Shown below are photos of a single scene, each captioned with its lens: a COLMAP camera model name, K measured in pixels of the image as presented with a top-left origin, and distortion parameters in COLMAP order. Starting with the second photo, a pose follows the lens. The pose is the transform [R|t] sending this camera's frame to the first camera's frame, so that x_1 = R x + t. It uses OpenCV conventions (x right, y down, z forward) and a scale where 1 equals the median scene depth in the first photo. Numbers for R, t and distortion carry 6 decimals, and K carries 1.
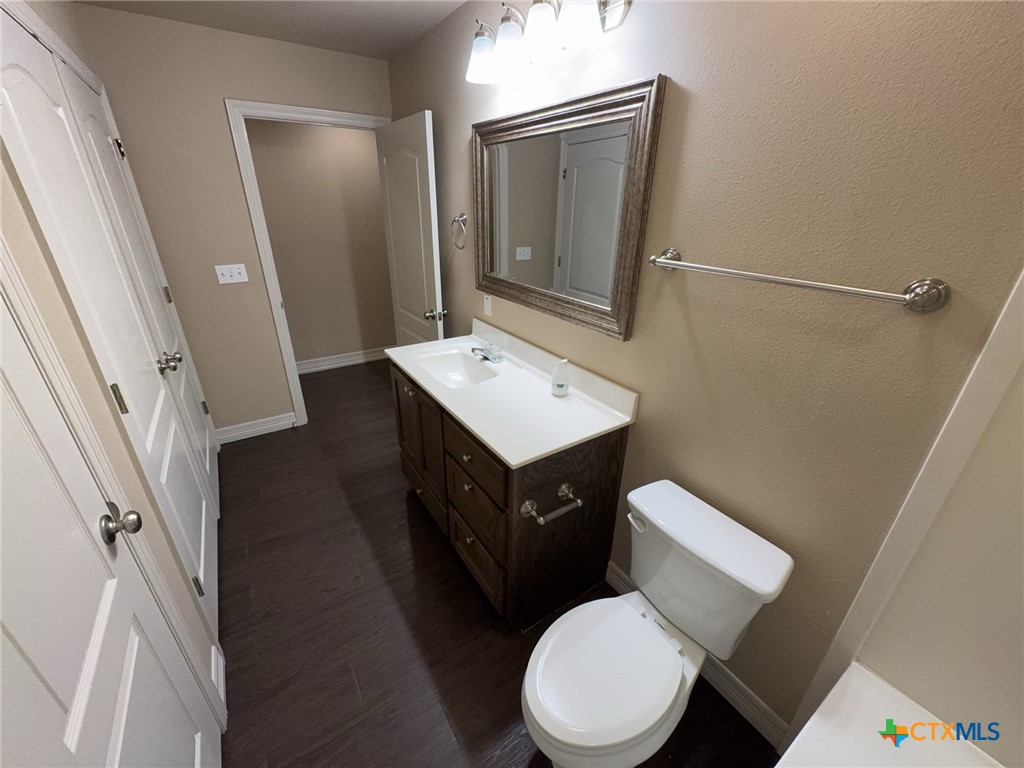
lens RADIAL K [[409.3, 0, 514.2], [0, 409.3, 382.6], [0, 0, 1]] dist [-0.000554, 0.000019]
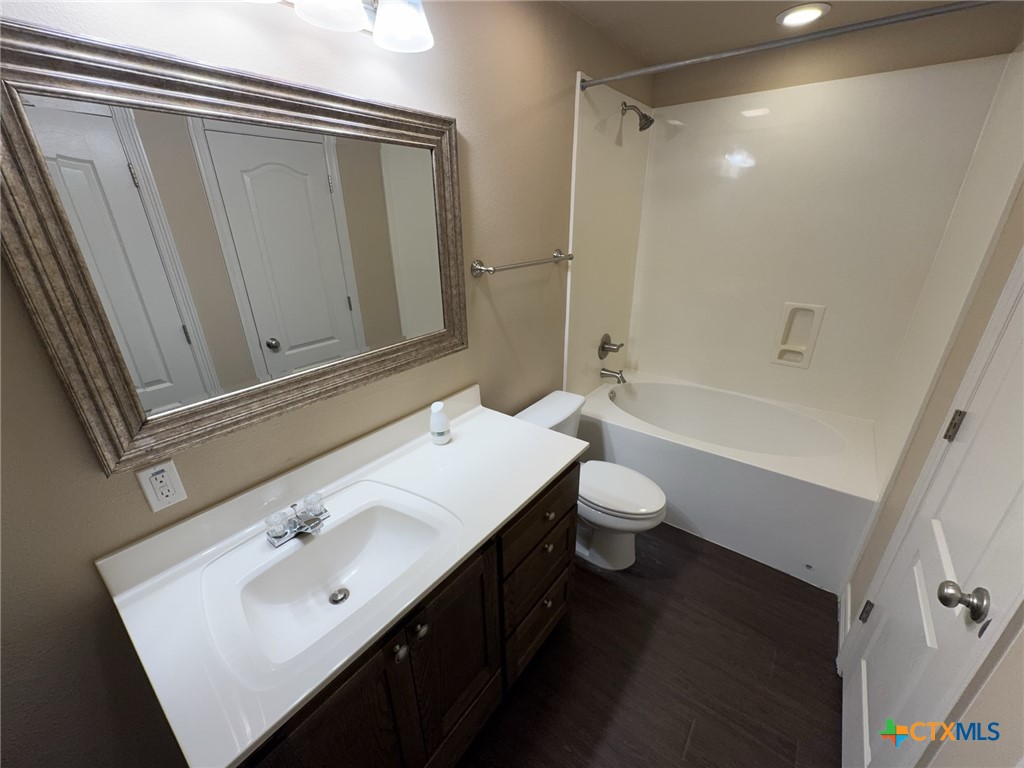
lens RADIAL K [[409.3, 0, 514.2], [0, 409.3, 382.6], [0, 0, 1]] dist [-0.000554, 0.000019]
pose [[-0.319182, -0.367595, 0.873497, -0.702779], [0.397476, 0.784797, 0.475508, -0.454662], [-0.860312, 0.498967, -0.104383, 0.945861]]
